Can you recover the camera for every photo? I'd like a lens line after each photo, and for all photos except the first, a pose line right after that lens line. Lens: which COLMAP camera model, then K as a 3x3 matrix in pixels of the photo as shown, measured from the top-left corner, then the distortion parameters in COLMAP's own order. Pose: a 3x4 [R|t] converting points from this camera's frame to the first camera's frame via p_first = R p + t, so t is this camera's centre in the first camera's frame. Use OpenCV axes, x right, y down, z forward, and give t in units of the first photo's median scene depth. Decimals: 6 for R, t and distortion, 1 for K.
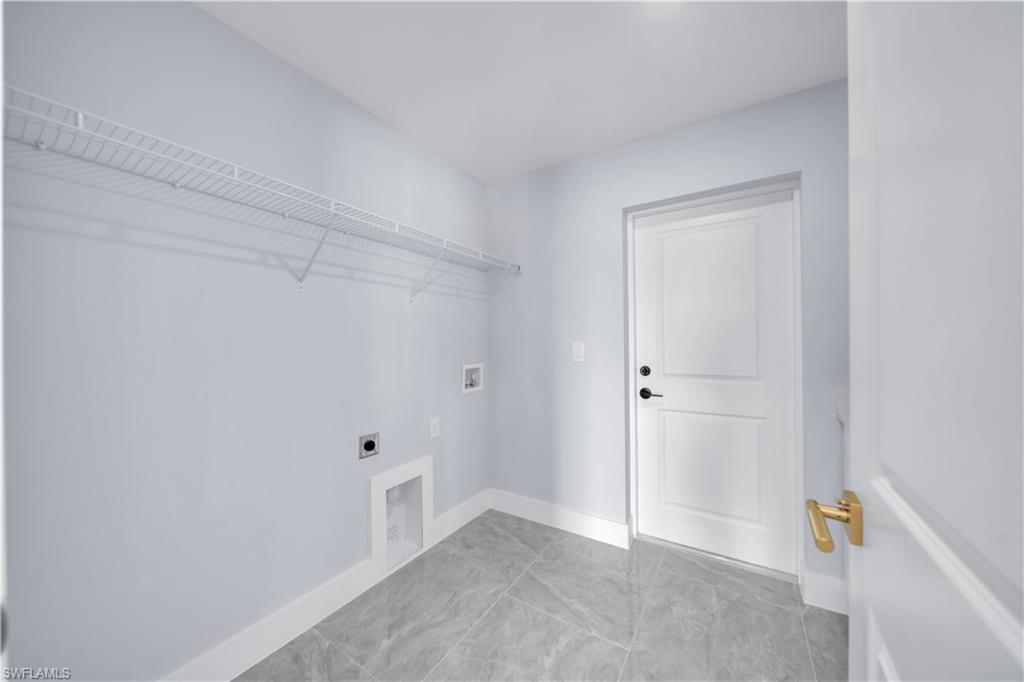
lens RADIAL K [[352.9, 0, 512.4], [0, 352.9, 343.3], [0, 0, 1]] dist [-0.000104, -0.000100]
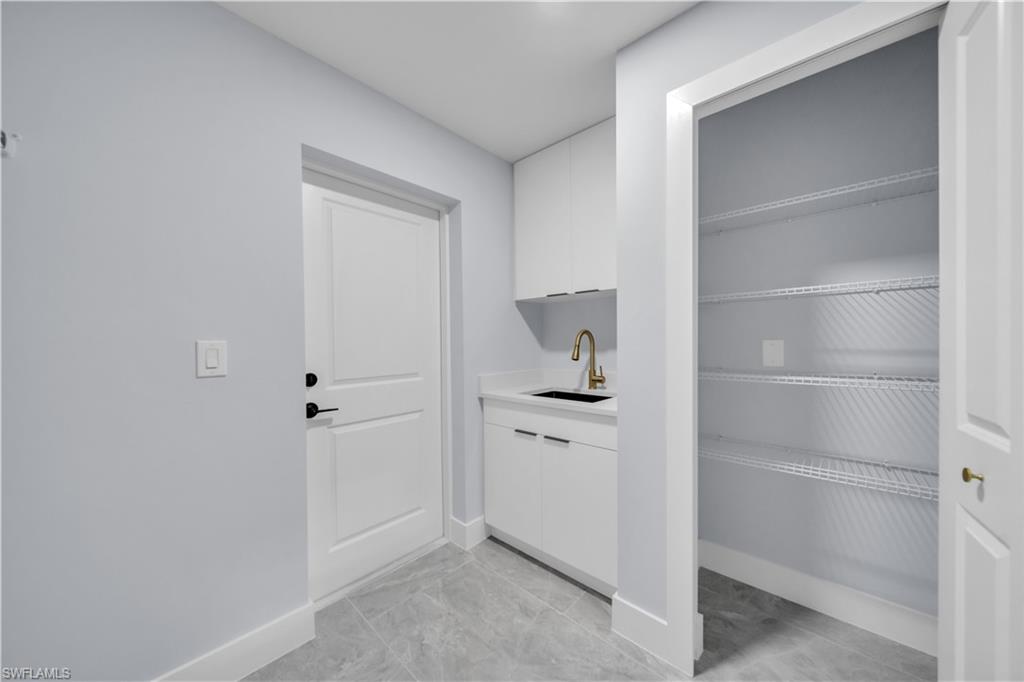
lens RADIAL K [[352.9, 0, 512.4], [0, 352.9, 343.3], [0, 0, 1]] dist [-0.000104, -0.000100]
pose [[0.169574, -0.001236, 0.985517, -0.363108], [0.000729, 0.999999, 0.001129, 0.002302], [-0.985517, 0.000528, 0.169574, 0.613363]]
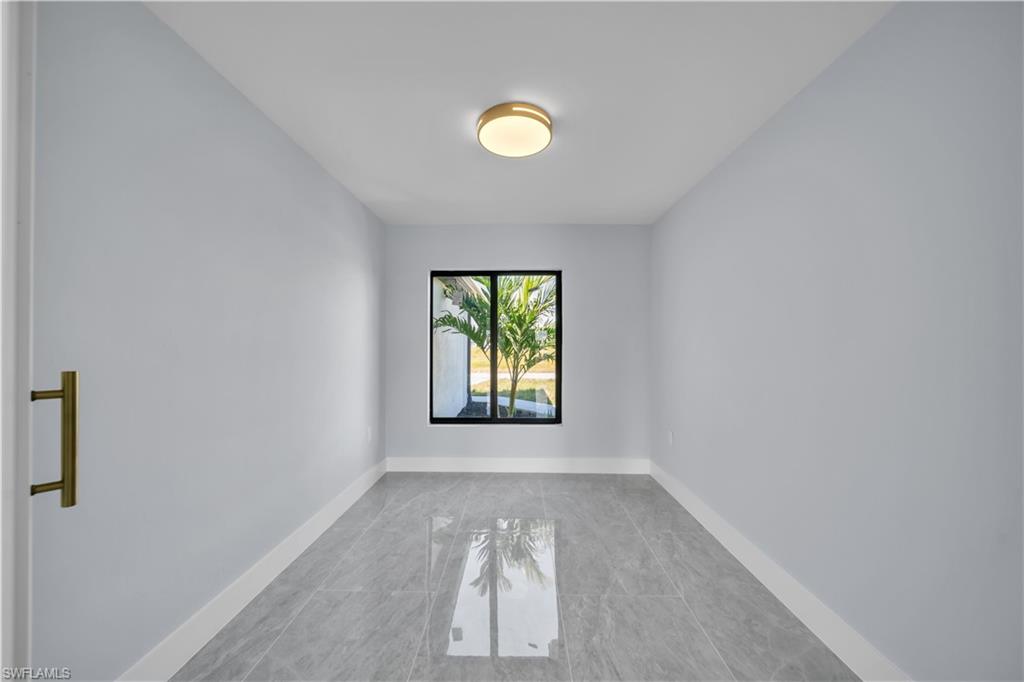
lens RADIAL K [[352.9, 0, 512.4], [0, 352.9, 343.3], [0, 0, 1]] dist [-0.000104, -0.000100]
pose [[-0.844485, 0.007428, -0.535527, 1.436541], [0.012677, 0.999901, -0.006122, -0.016623], [0.535429, -0.011958, -0.844496, 1.751265]]
